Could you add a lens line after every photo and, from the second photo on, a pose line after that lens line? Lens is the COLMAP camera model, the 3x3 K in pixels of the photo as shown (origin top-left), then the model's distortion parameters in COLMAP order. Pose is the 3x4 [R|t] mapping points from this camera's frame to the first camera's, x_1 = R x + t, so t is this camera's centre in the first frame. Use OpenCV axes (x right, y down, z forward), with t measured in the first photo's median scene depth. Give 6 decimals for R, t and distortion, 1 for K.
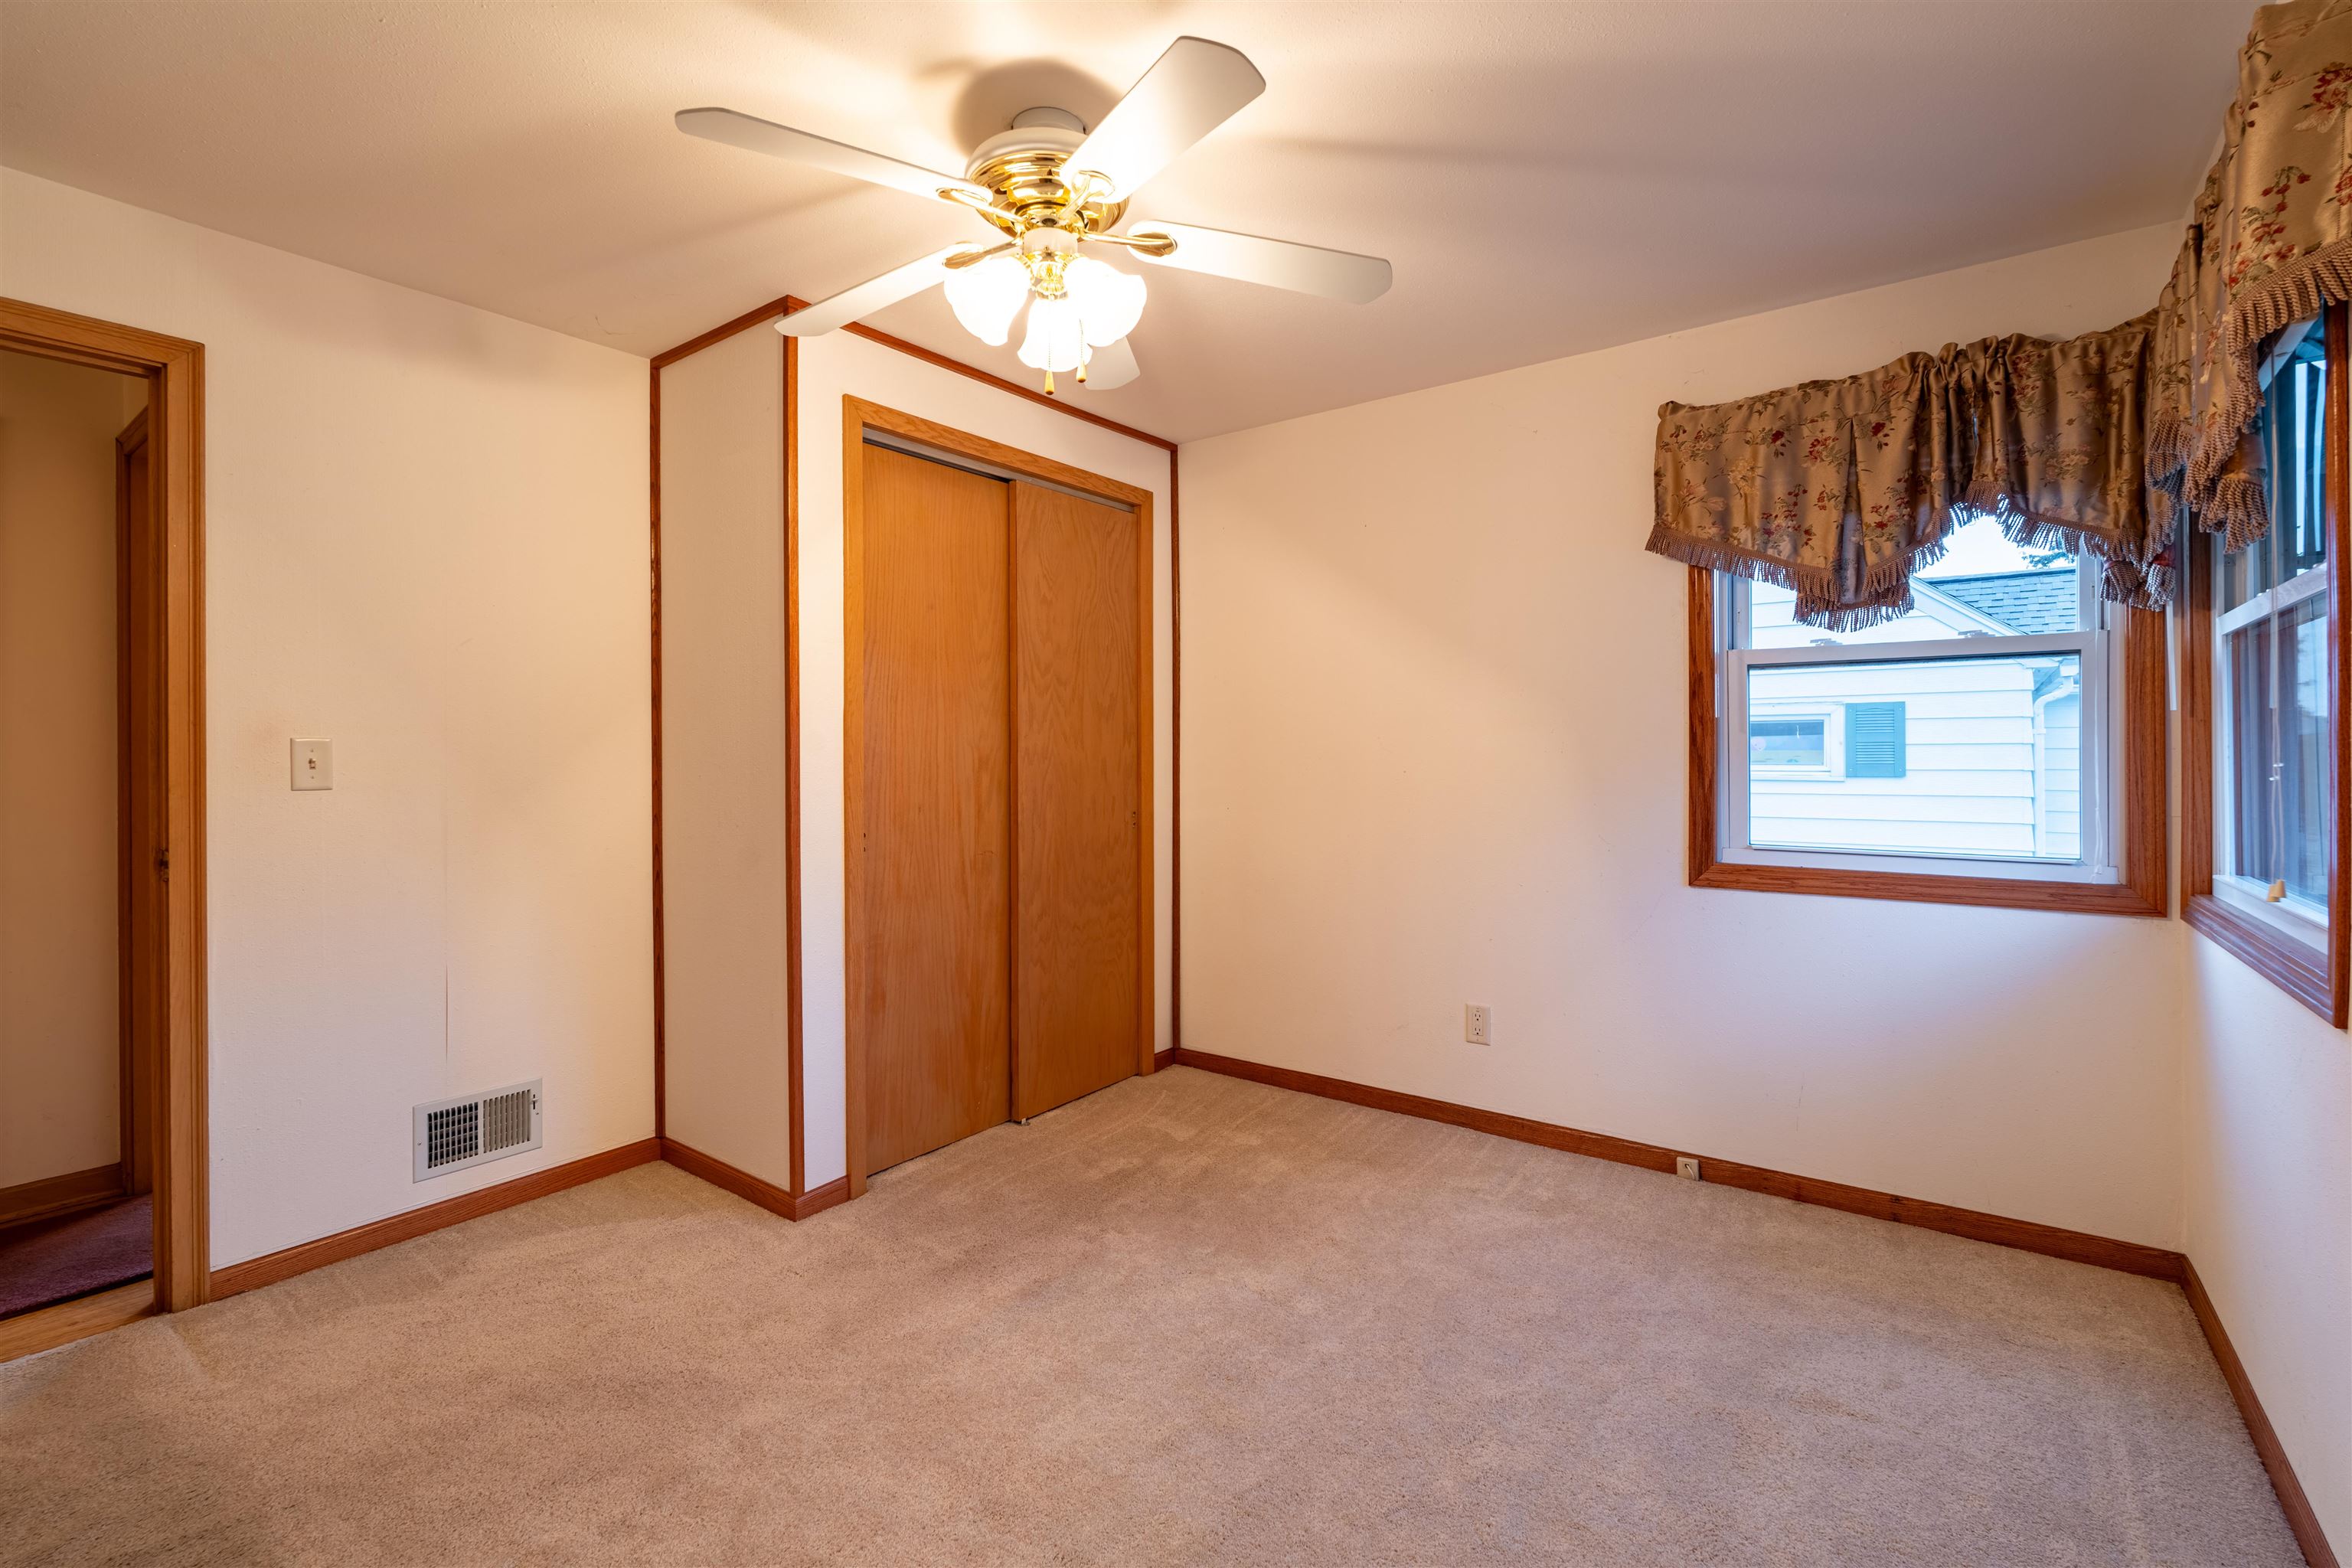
lens RADIAL K [[1026.5, 0, 1185.3], [0, 1026.5, 769.4], [0, 0, 1]] dist [-0.003478, 0.000228]
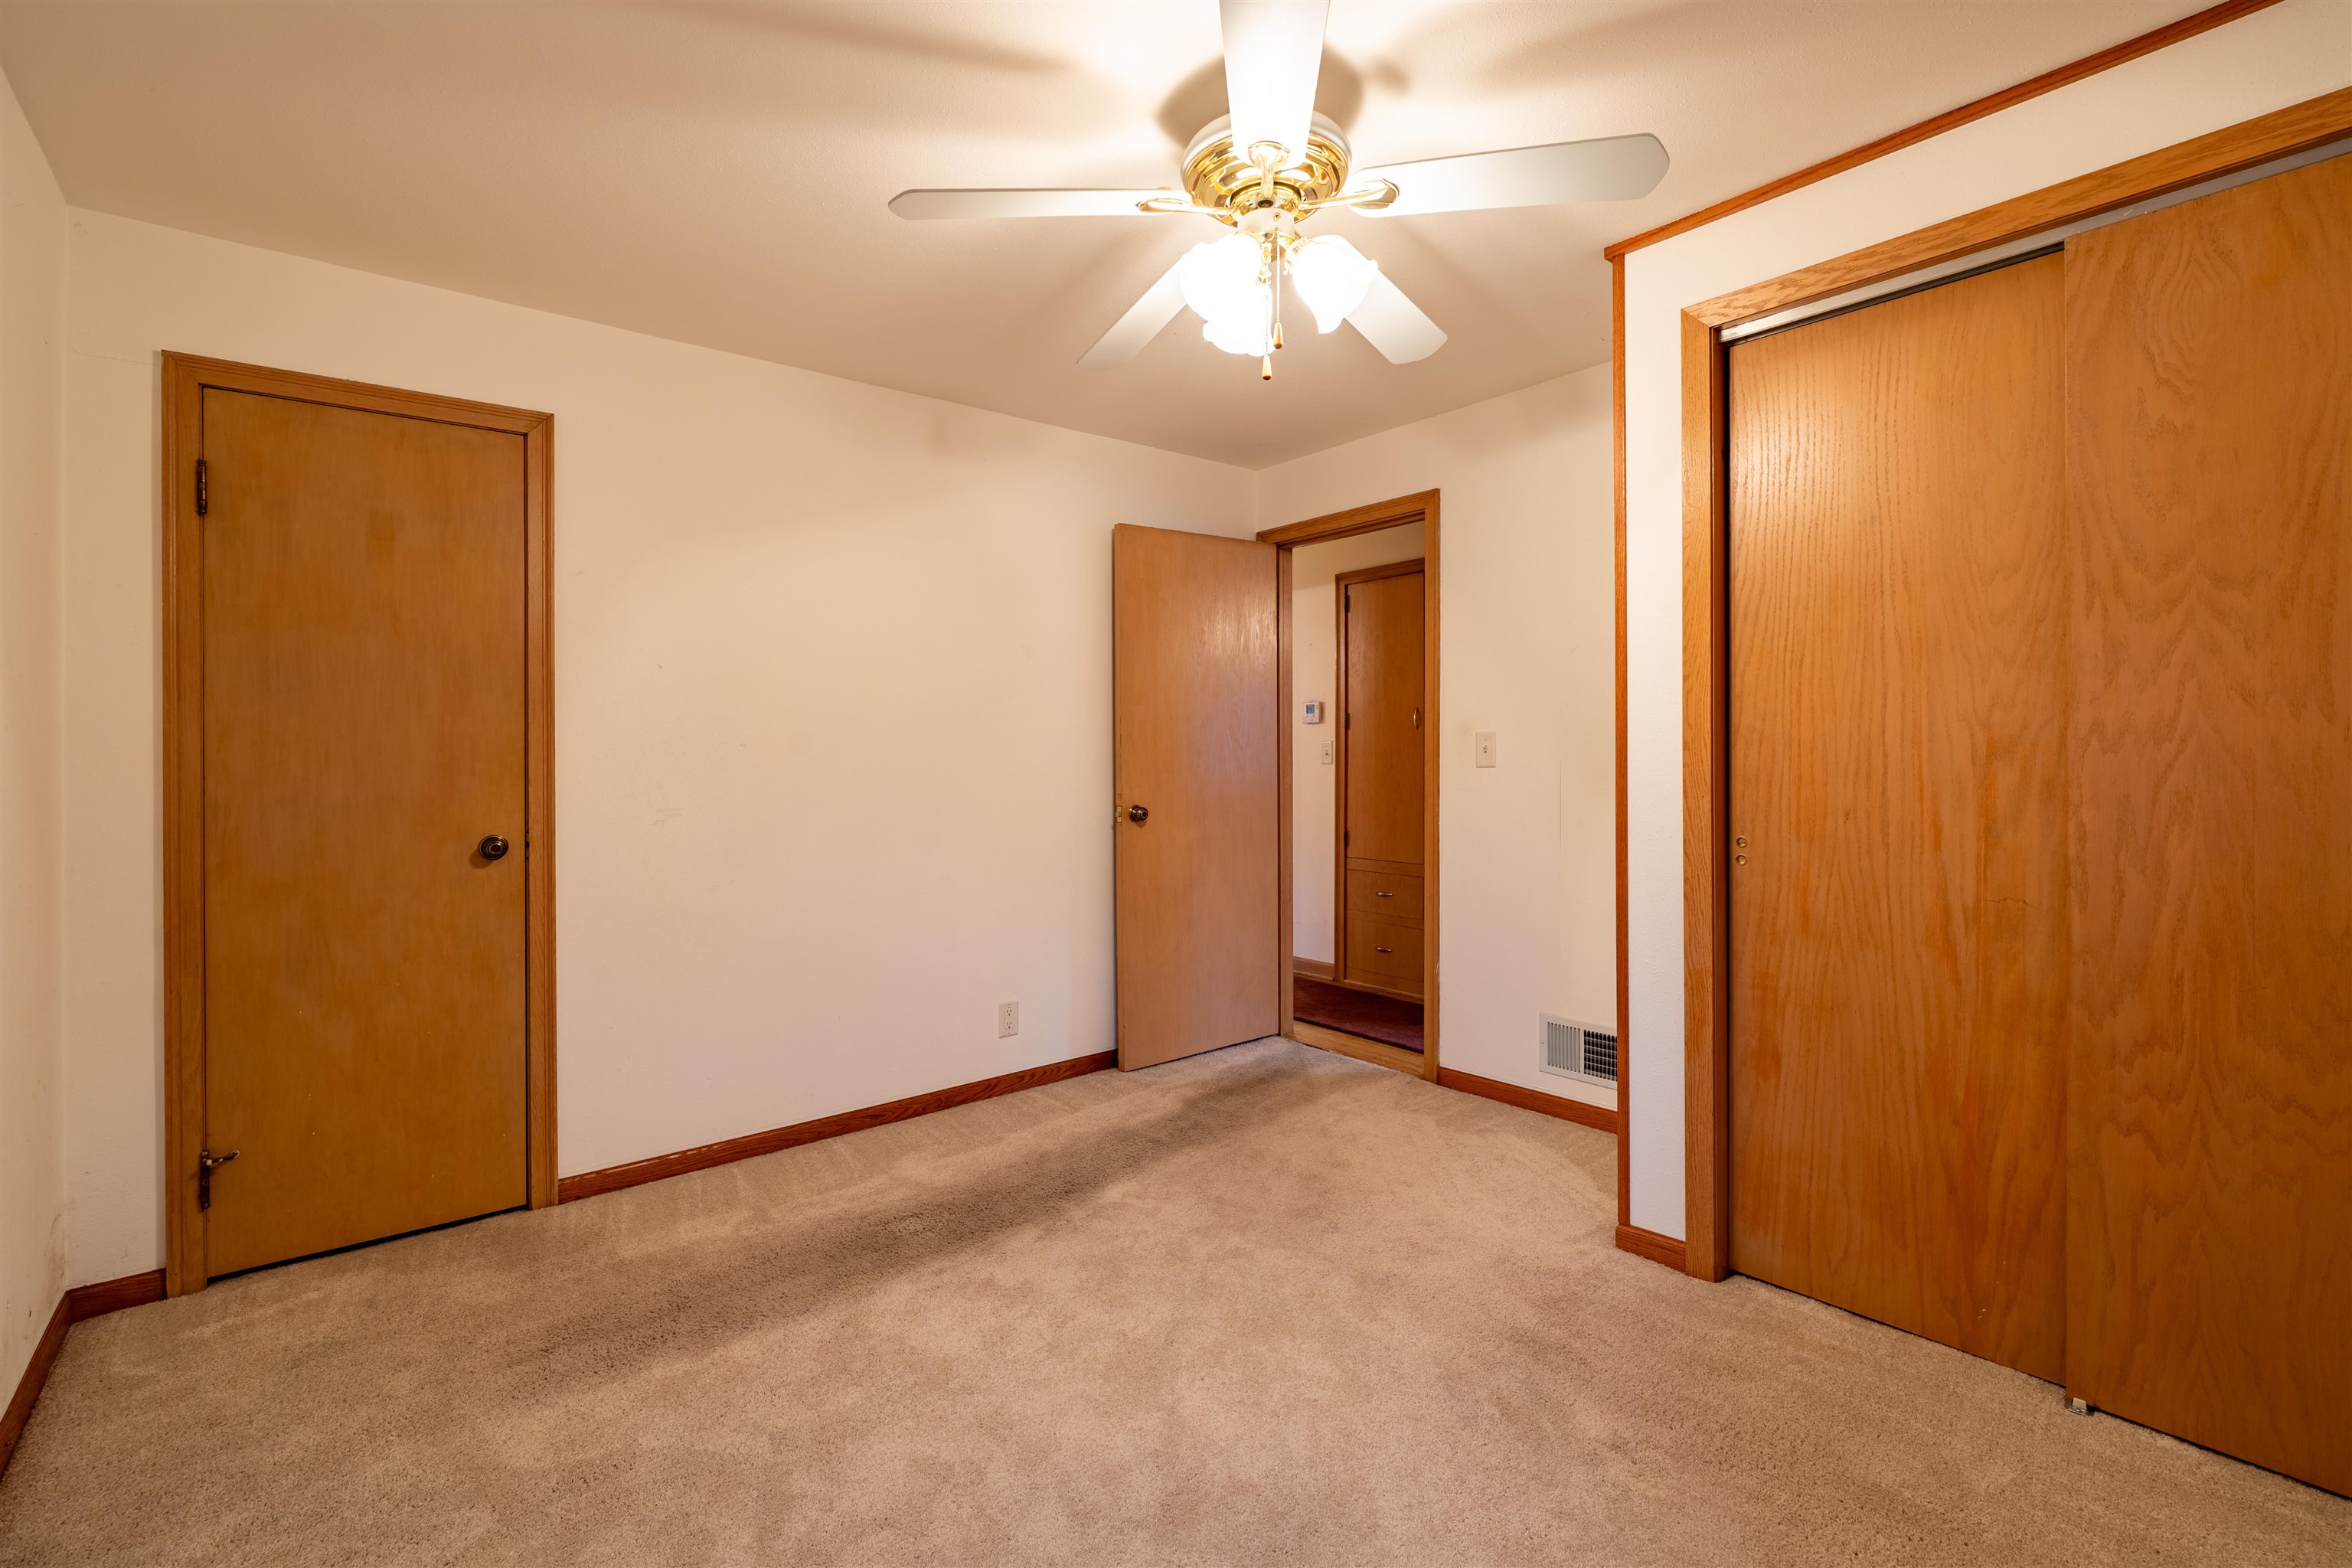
lens RADIAL K [[1026.5, 0, 1188.8], [0, 1026.5, 762.2], [0, 0, 1]] dist [-0.003478, 0.000228]
pose [[-0.214855, 0.013103, -0.976558, 0.543287], [-0.007586, 0.999857, 0.015085, -0.004608], [0.976617, 0.010649, -0.214725, 0.748001]]
